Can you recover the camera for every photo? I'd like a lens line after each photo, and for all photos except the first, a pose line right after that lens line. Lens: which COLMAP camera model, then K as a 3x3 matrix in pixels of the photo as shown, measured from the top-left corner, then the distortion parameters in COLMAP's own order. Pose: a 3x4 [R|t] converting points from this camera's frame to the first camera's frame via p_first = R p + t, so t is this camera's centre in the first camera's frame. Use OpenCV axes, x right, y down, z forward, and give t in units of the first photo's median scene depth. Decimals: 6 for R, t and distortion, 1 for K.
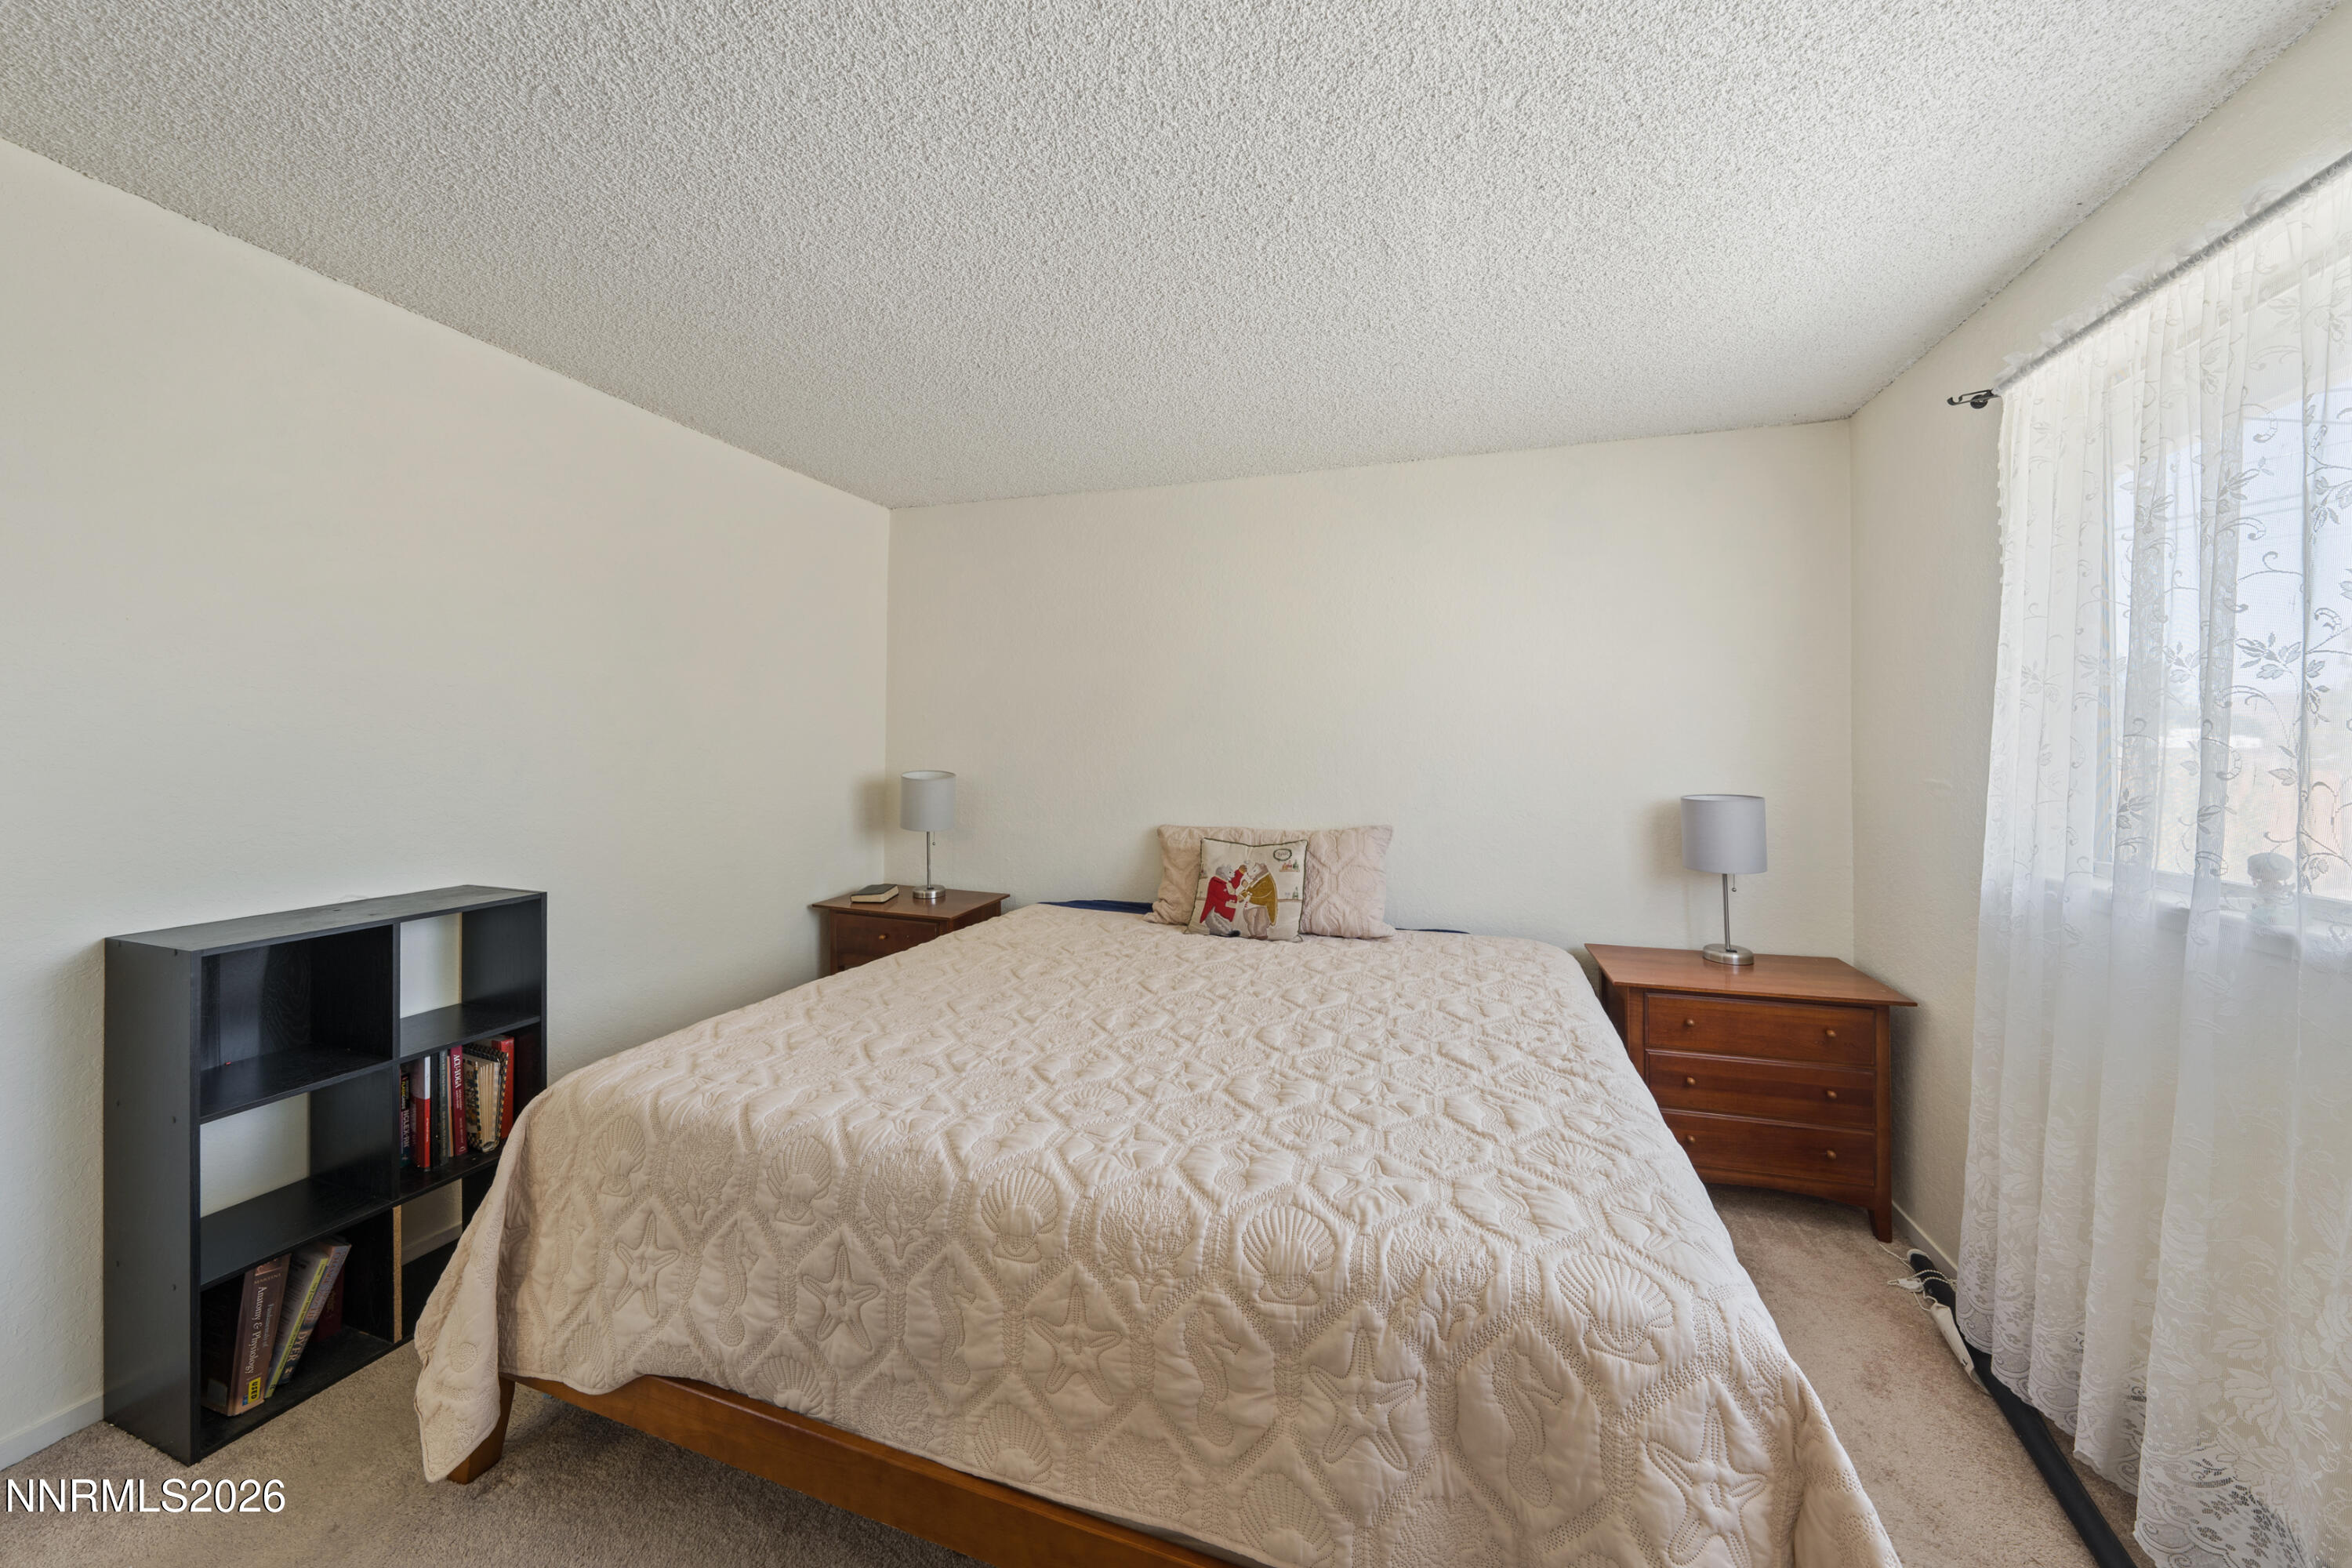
lens RADIAL K [[827.4, 0, 1165.4], [0, 827.4, 734.7], [0, 0, 1]] dist [0.002838, -0.000018]
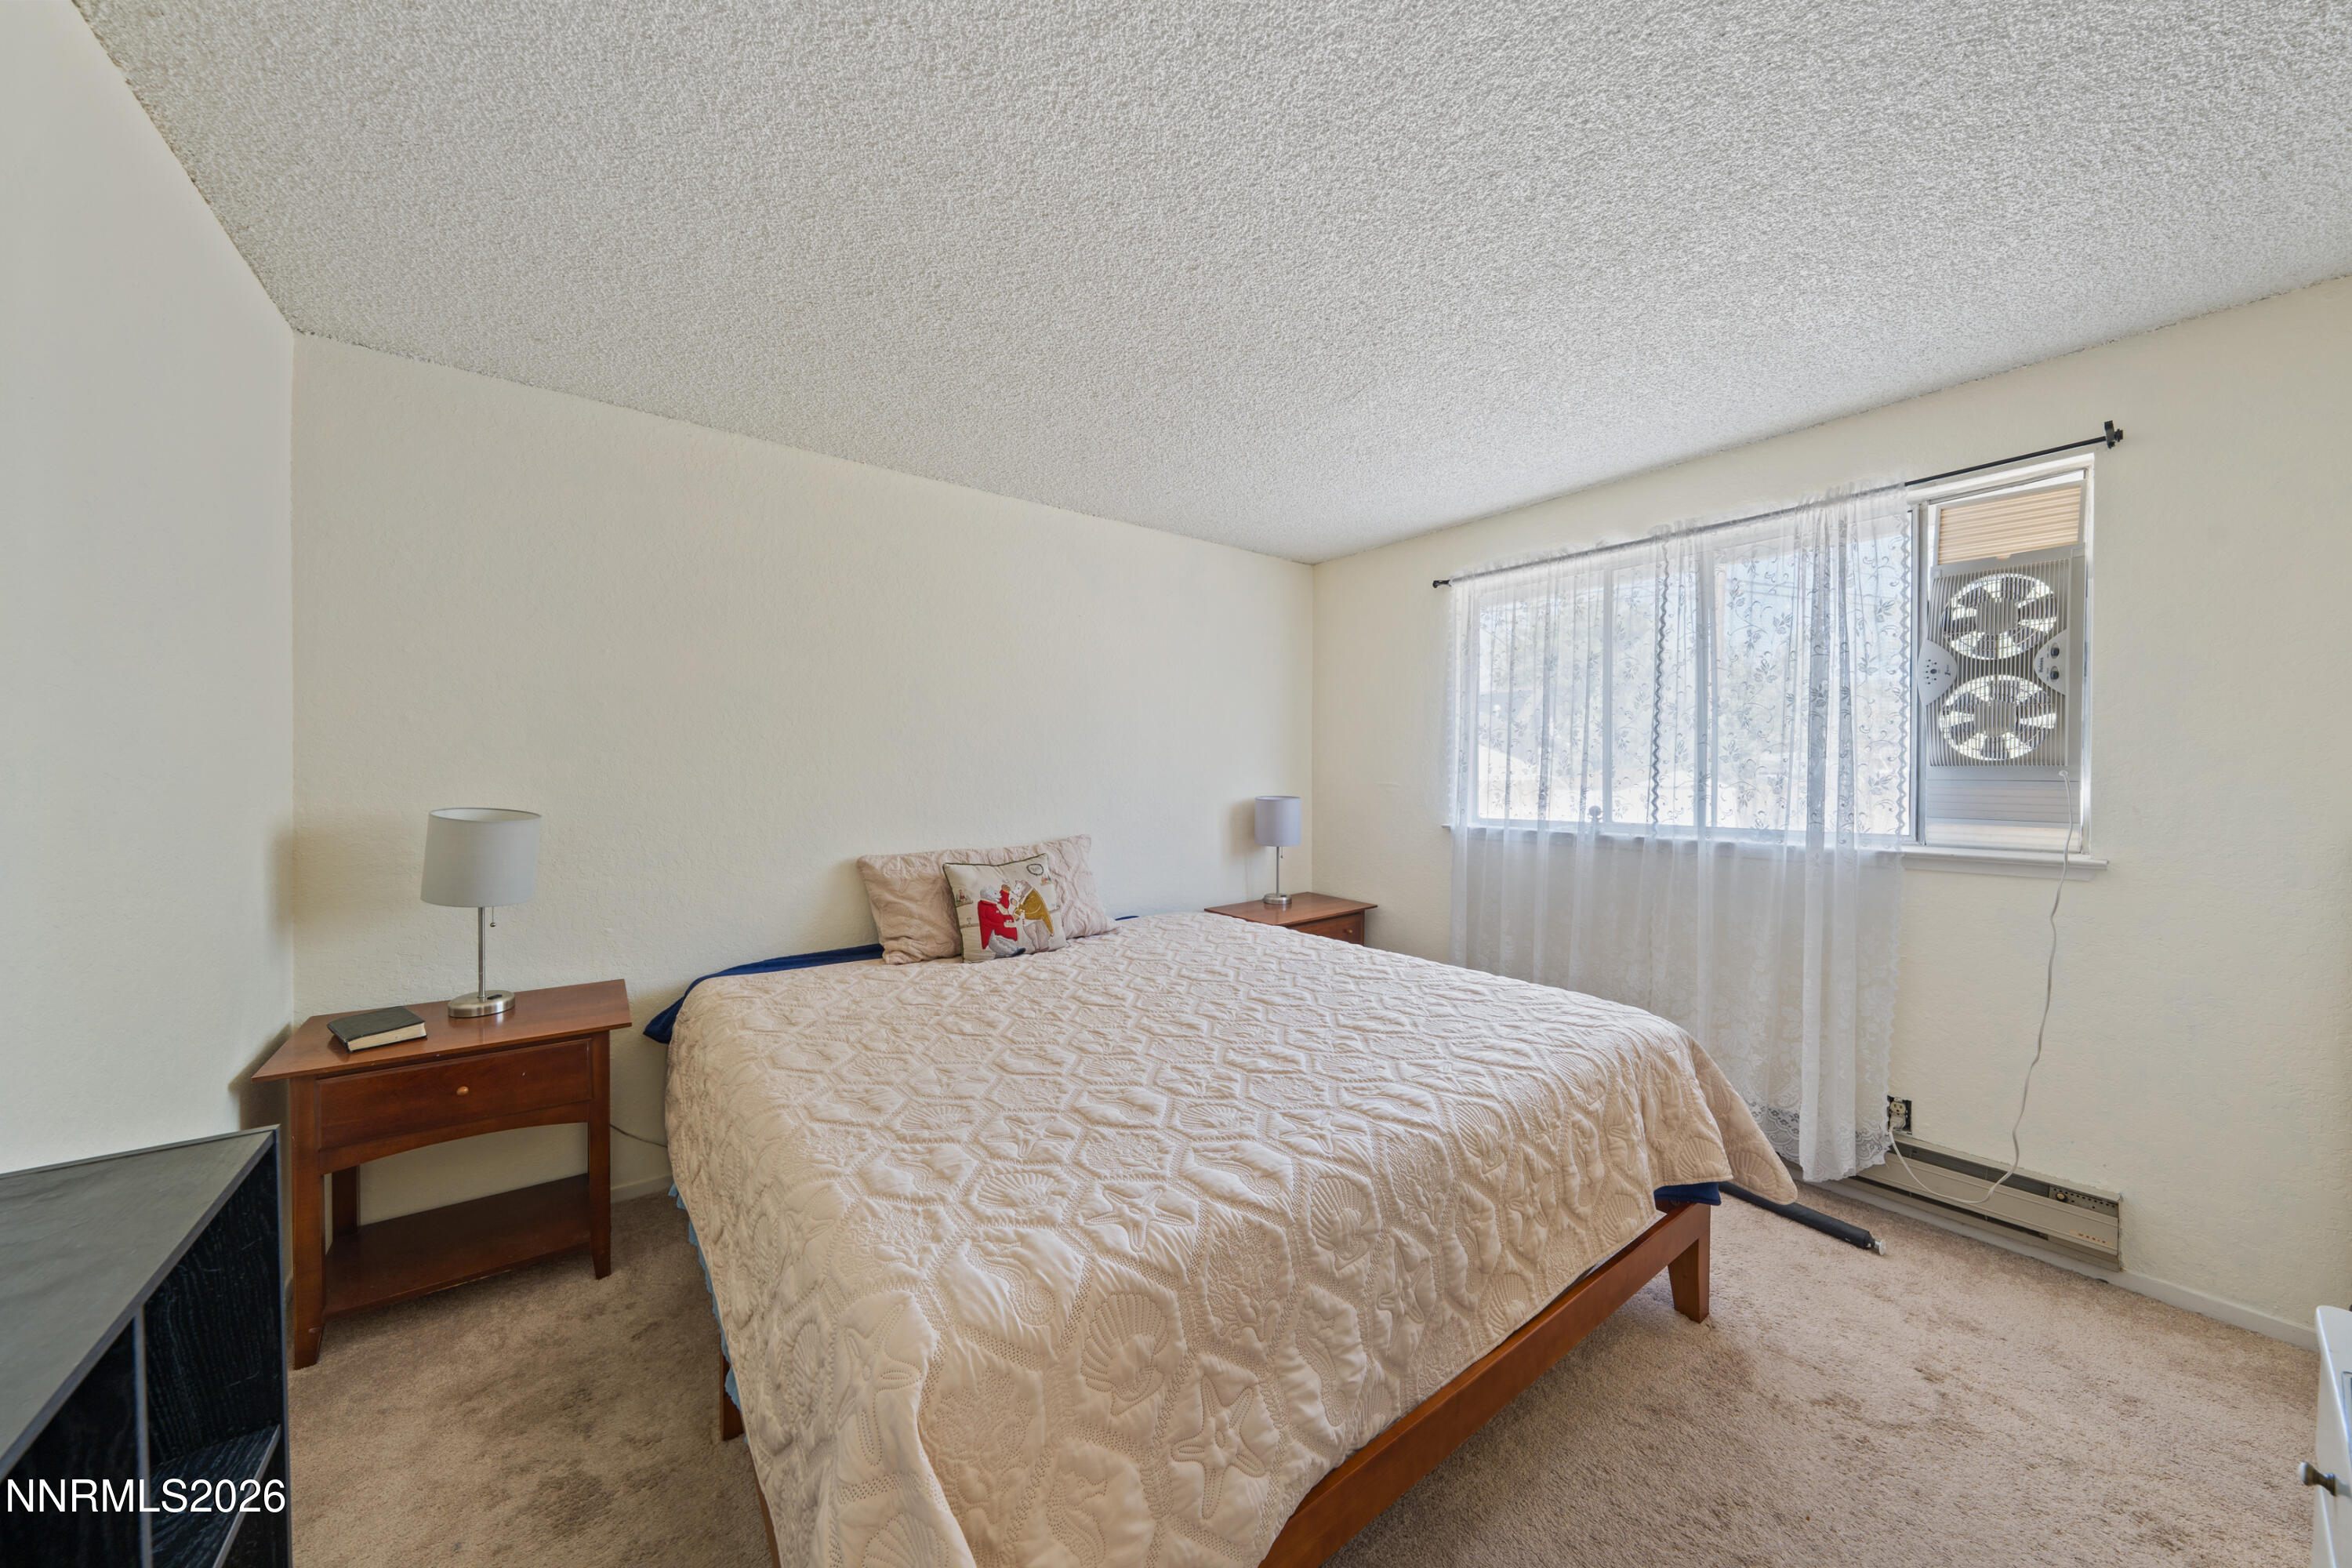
lens RADIAL K [[795.1, 0, 1176.0], [0, 795.1, 784.0], [0, 0, 1]] dist [-0.000878, -0.000092]
pose [[0.559460, -0.021829, 0.828570, -0.601039], [-0.007143, 0.999489, 0.031155, 0.005491], [-0.828827, -0.023349, 0.559018, 0.306837]]
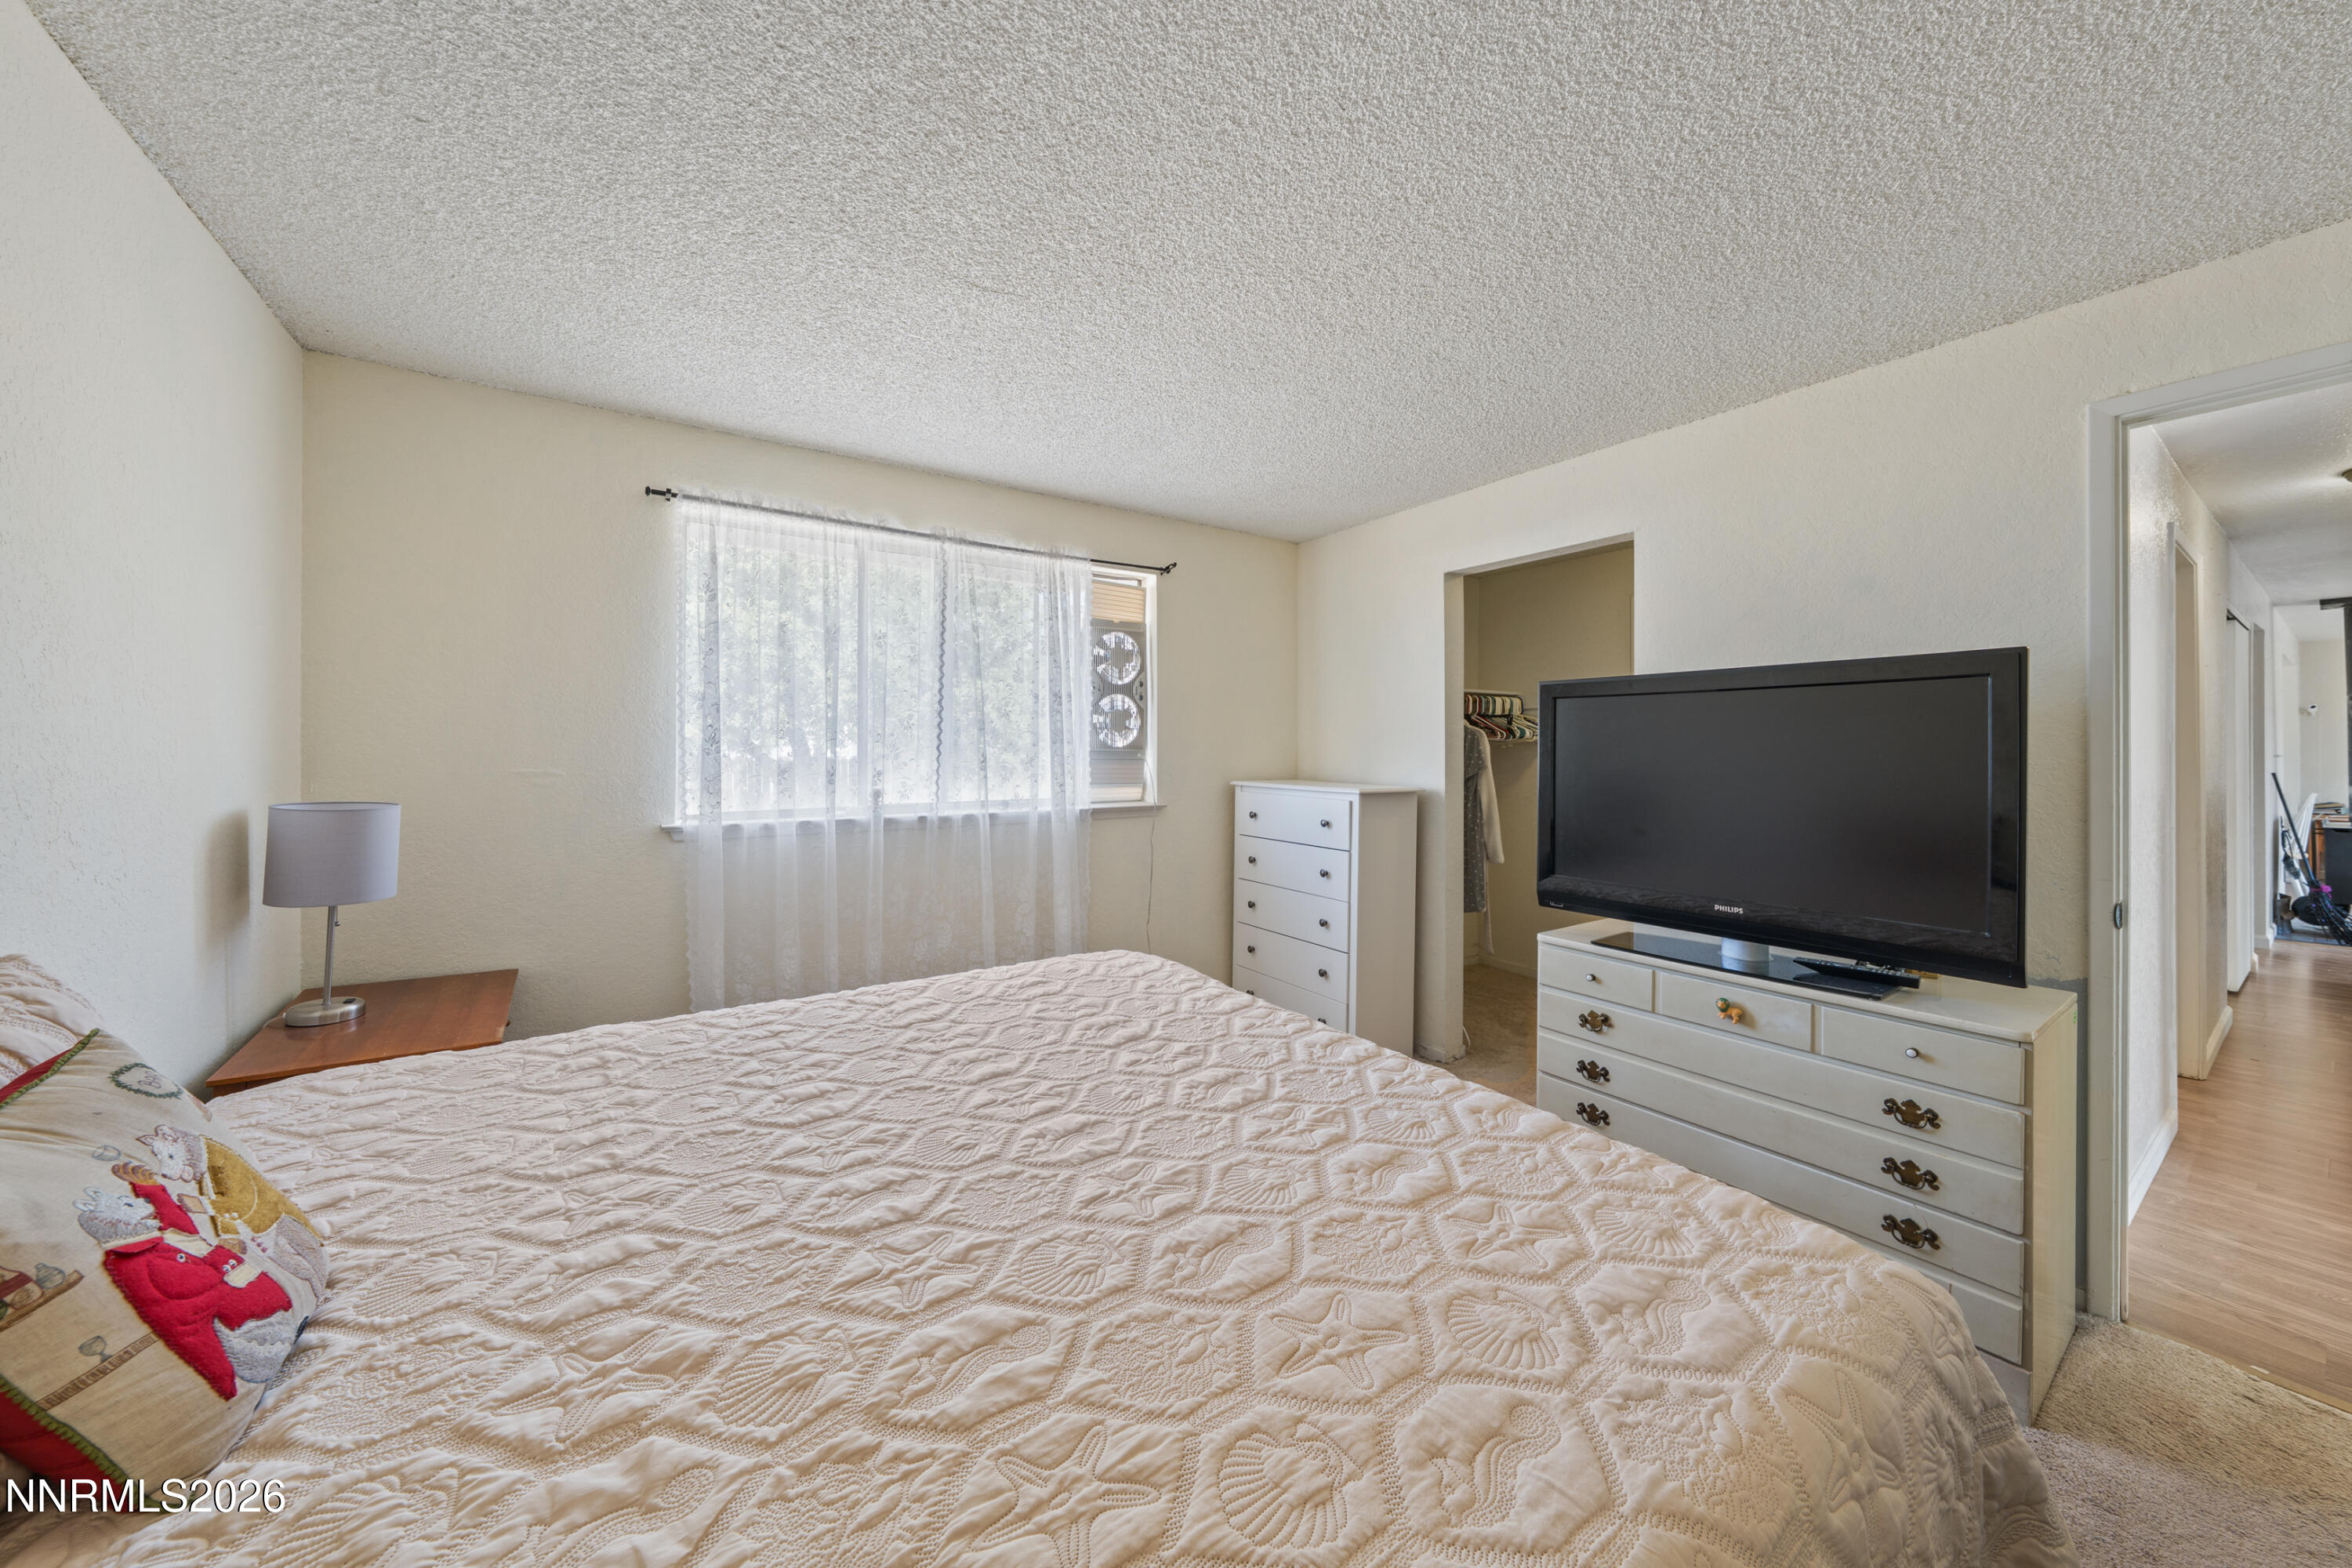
lens RADIAL K [[822.5, 0, 1173.0], [0, 822.5, 744.6], [0, 0, 1]] dist [-0.001152, -0.000171]
pose [[-0.801673, -0.003162, 0.597754, -0.357591], [-0.017278, 0.999691, -0.017884, 0.018680], [-0.597512, -0.024665, -0.801480, 1.048116]]
